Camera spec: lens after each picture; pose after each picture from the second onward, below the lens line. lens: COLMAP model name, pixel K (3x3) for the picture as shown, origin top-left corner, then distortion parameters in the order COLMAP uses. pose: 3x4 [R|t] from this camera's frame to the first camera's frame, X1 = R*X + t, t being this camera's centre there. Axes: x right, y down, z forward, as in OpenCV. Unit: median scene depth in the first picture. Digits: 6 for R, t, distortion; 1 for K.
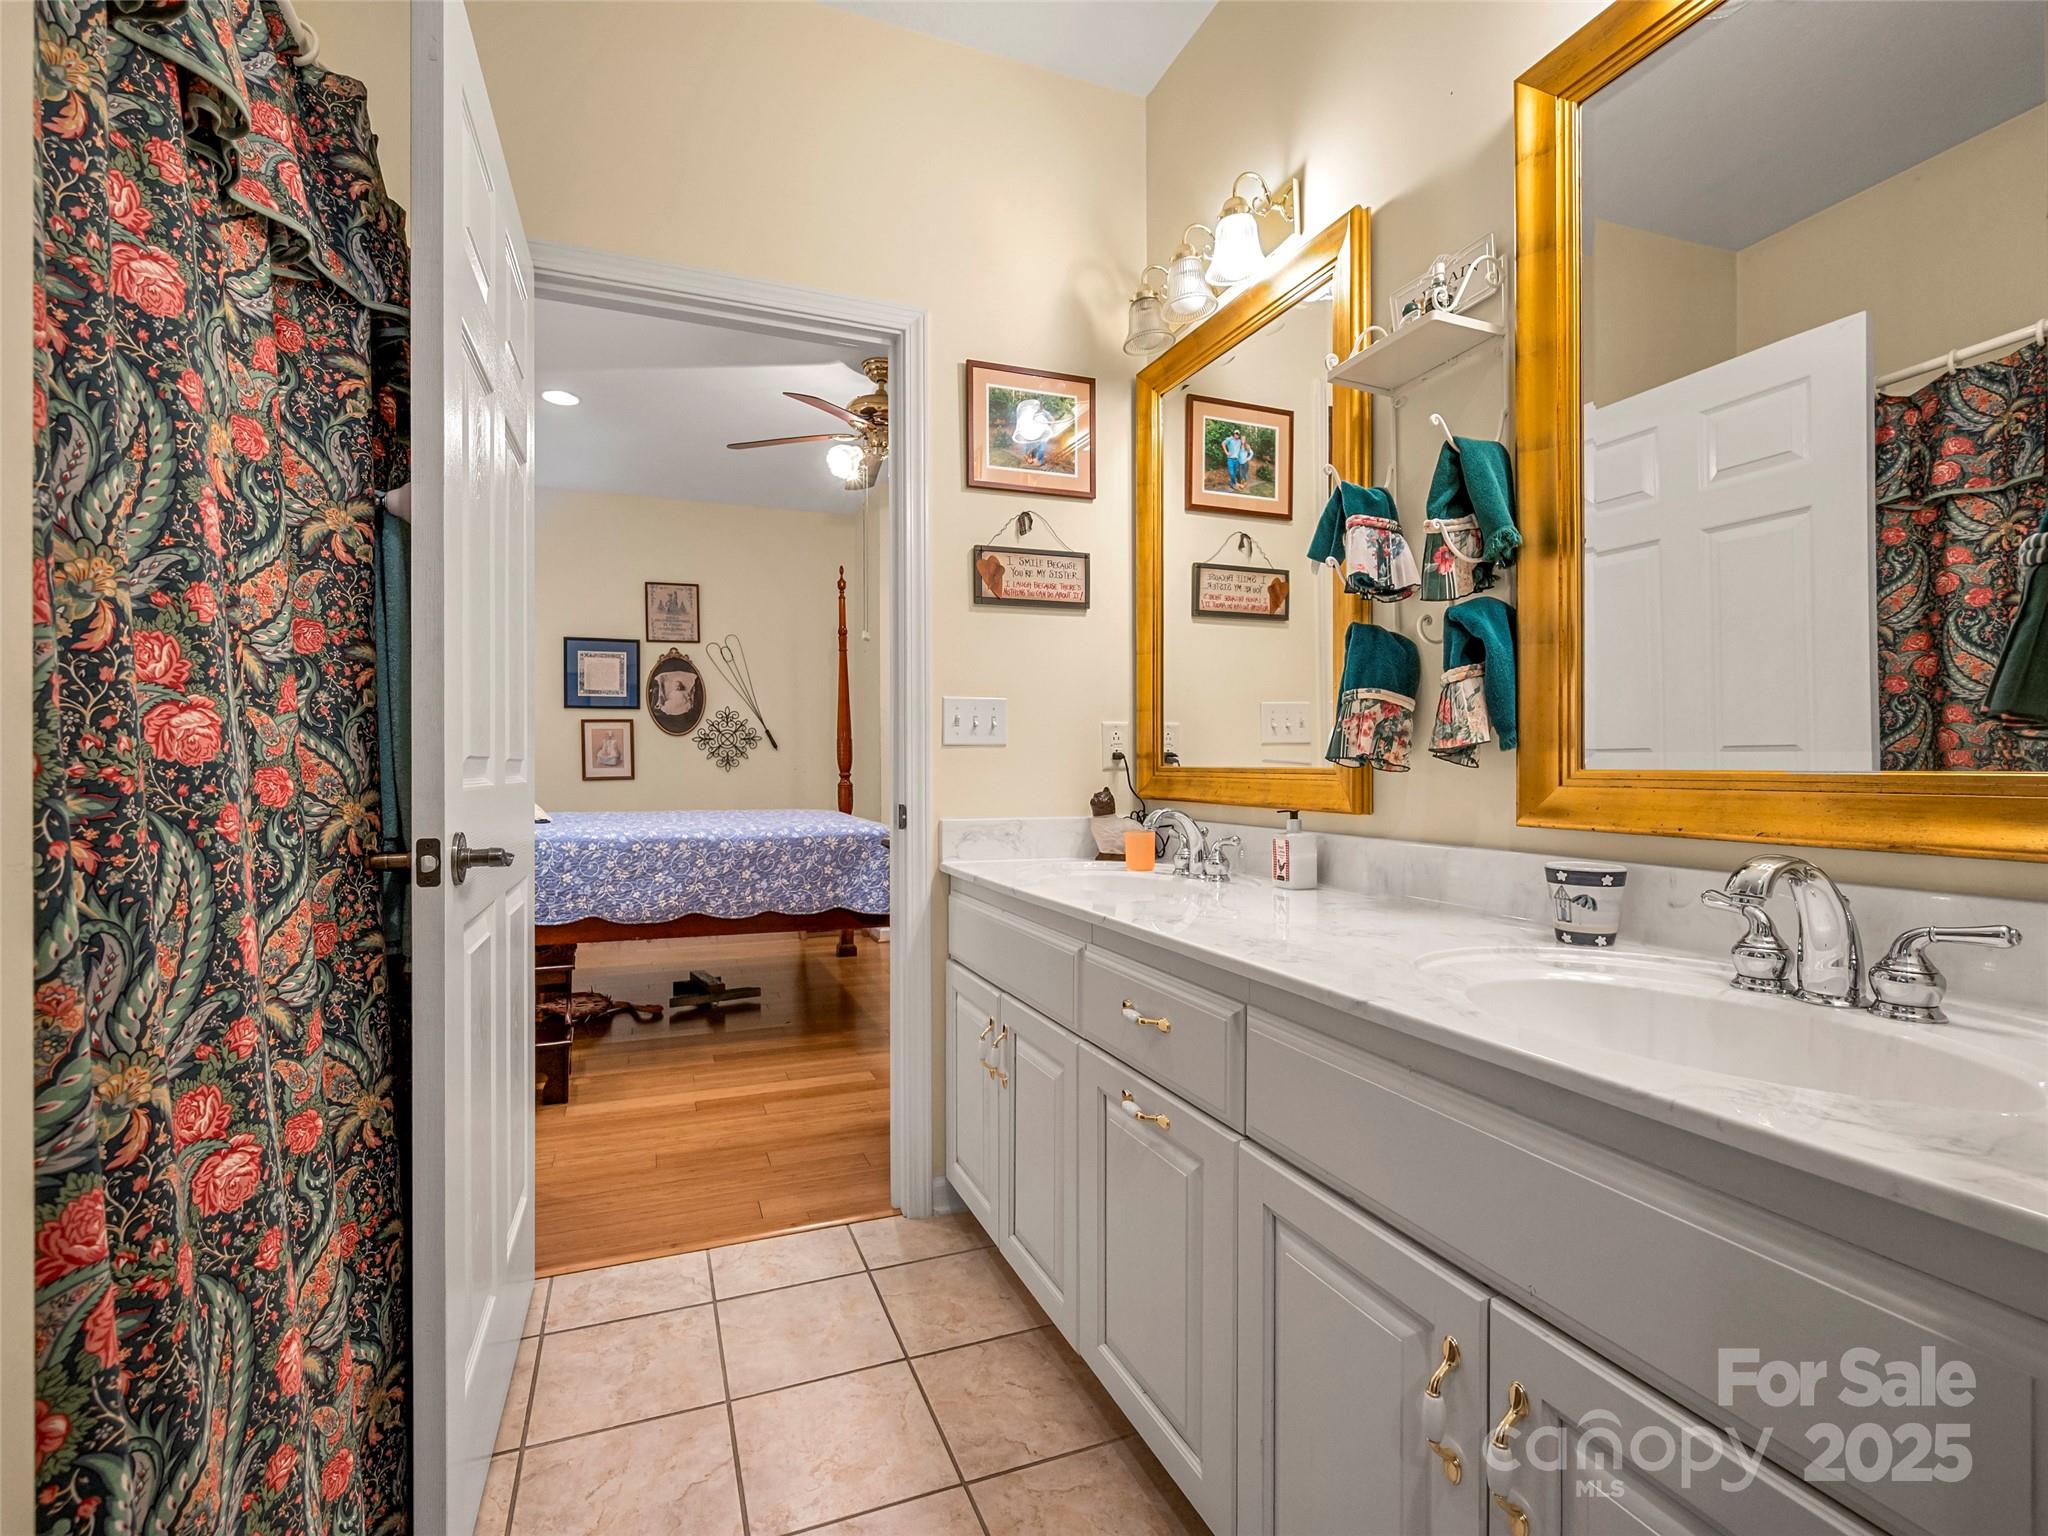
lens RADIAL K [[984.3, 0, 1024.0], [0, 984.3, 768.0], [0, 0, 1]] dist [0.001614, 0.000262]
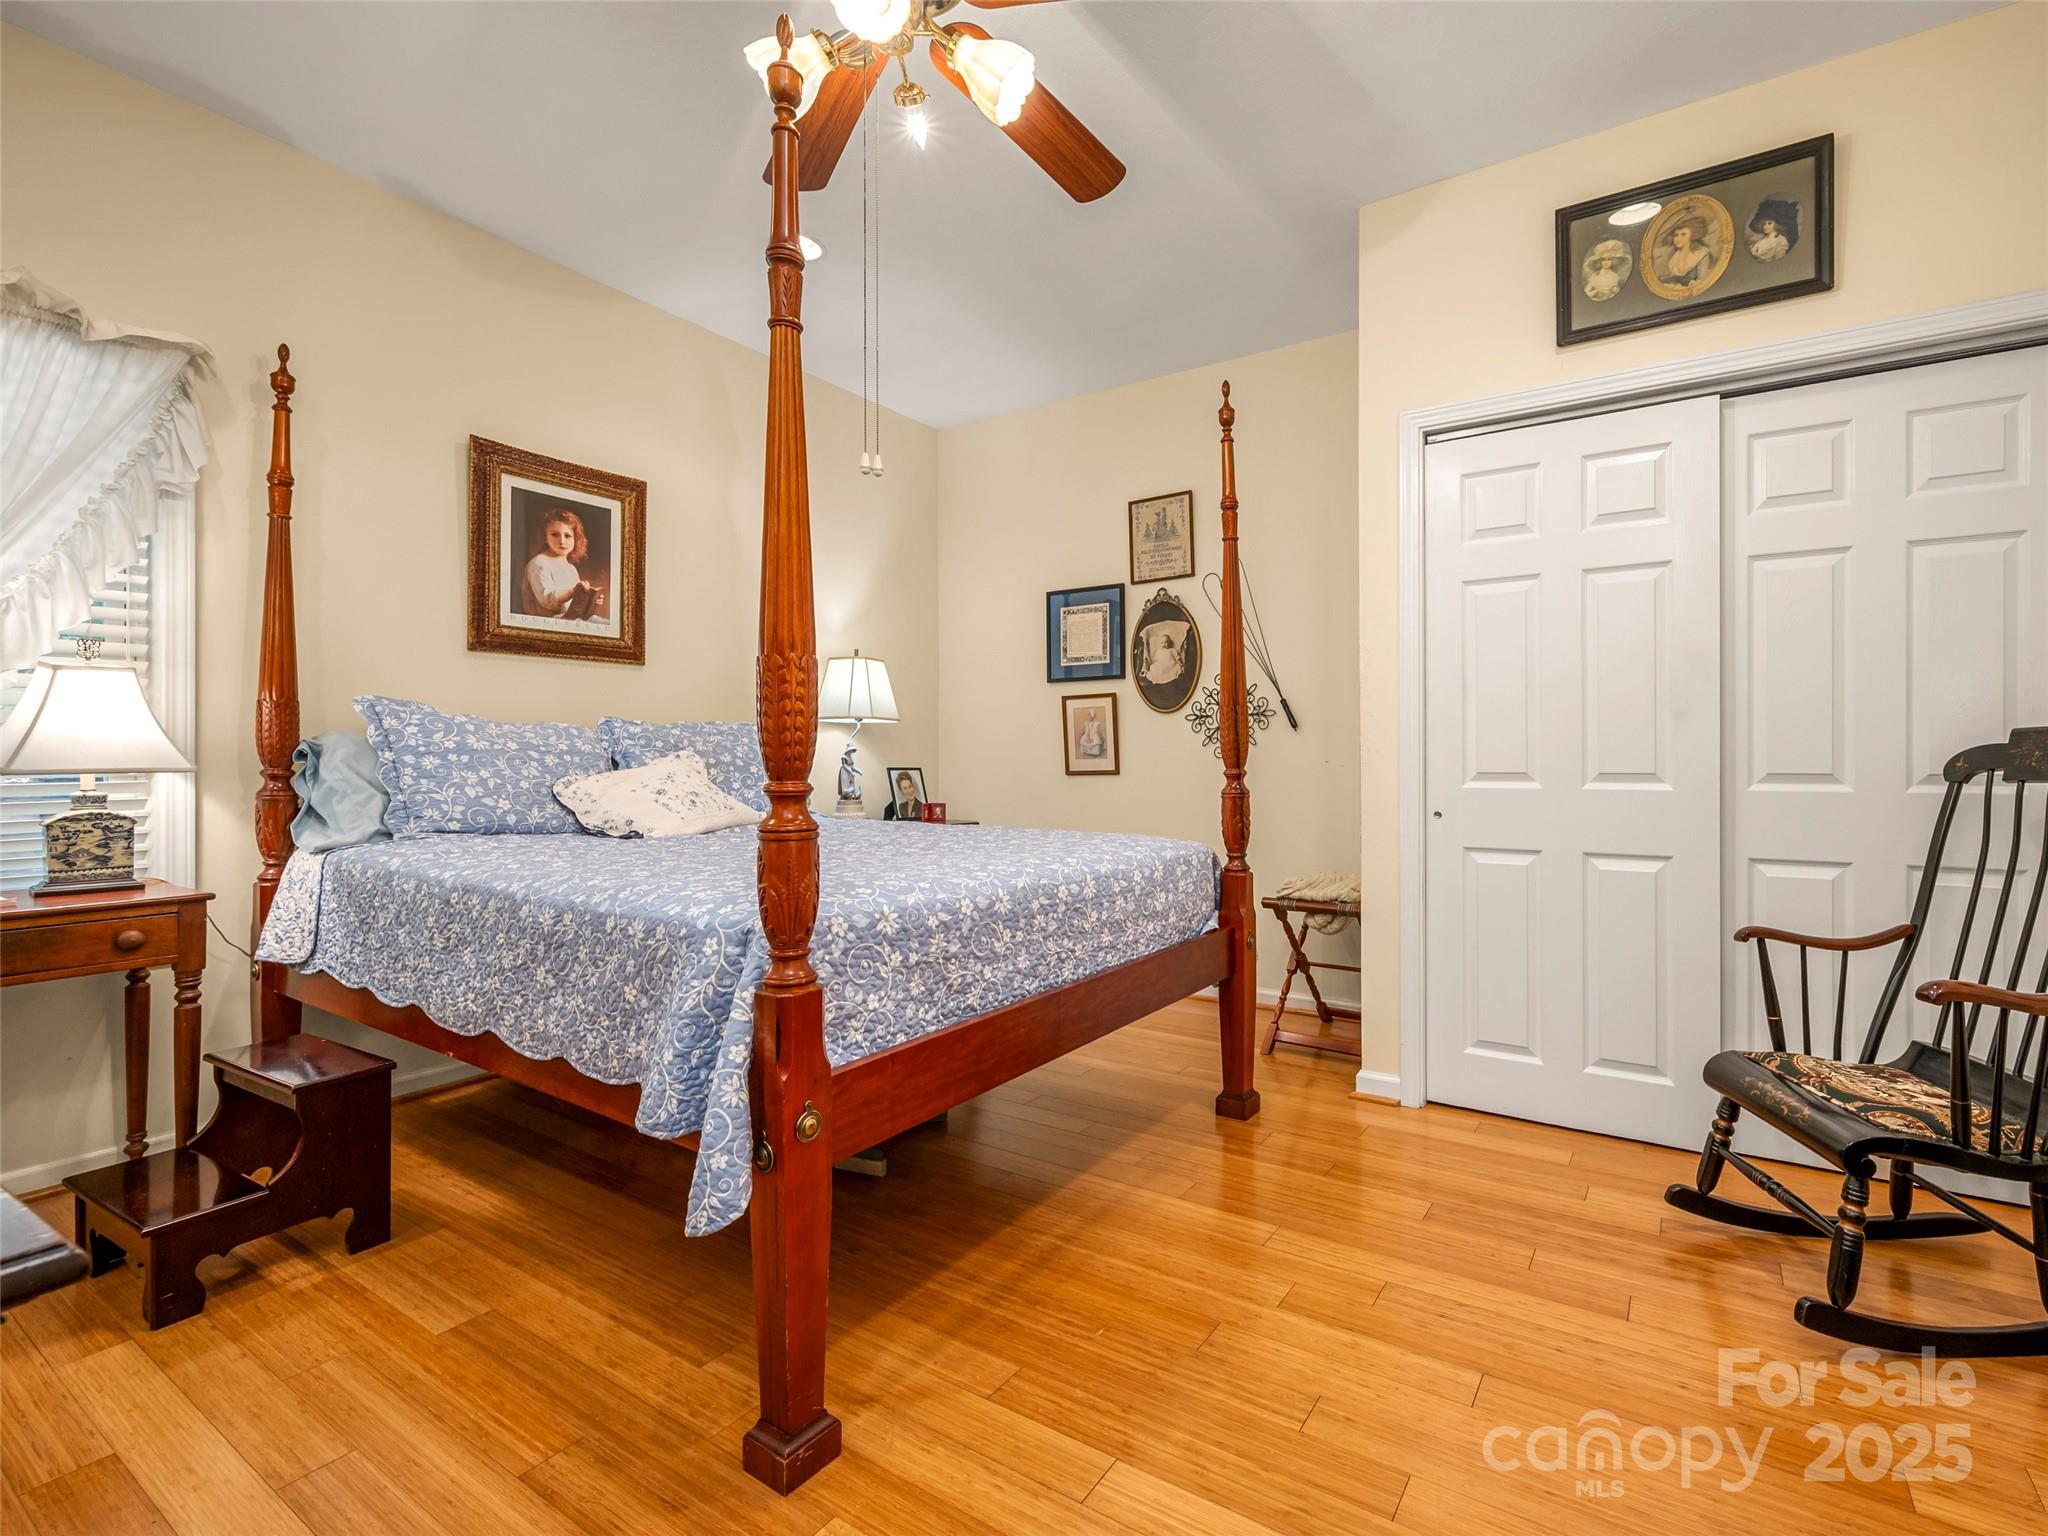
lens RADIAL K [[984.3, 0, 1024.0], [0, 984.3, 768.0], [0, 0, 1]] dist [0.001614, 0.000262]
pose [[0.598773, 0.009764, -0.800860, 0.150965], [-0.000584, 0.999931, 0.011754, -0.001936], [0.800919, -0.006570, 0.598737, 0.505480]]
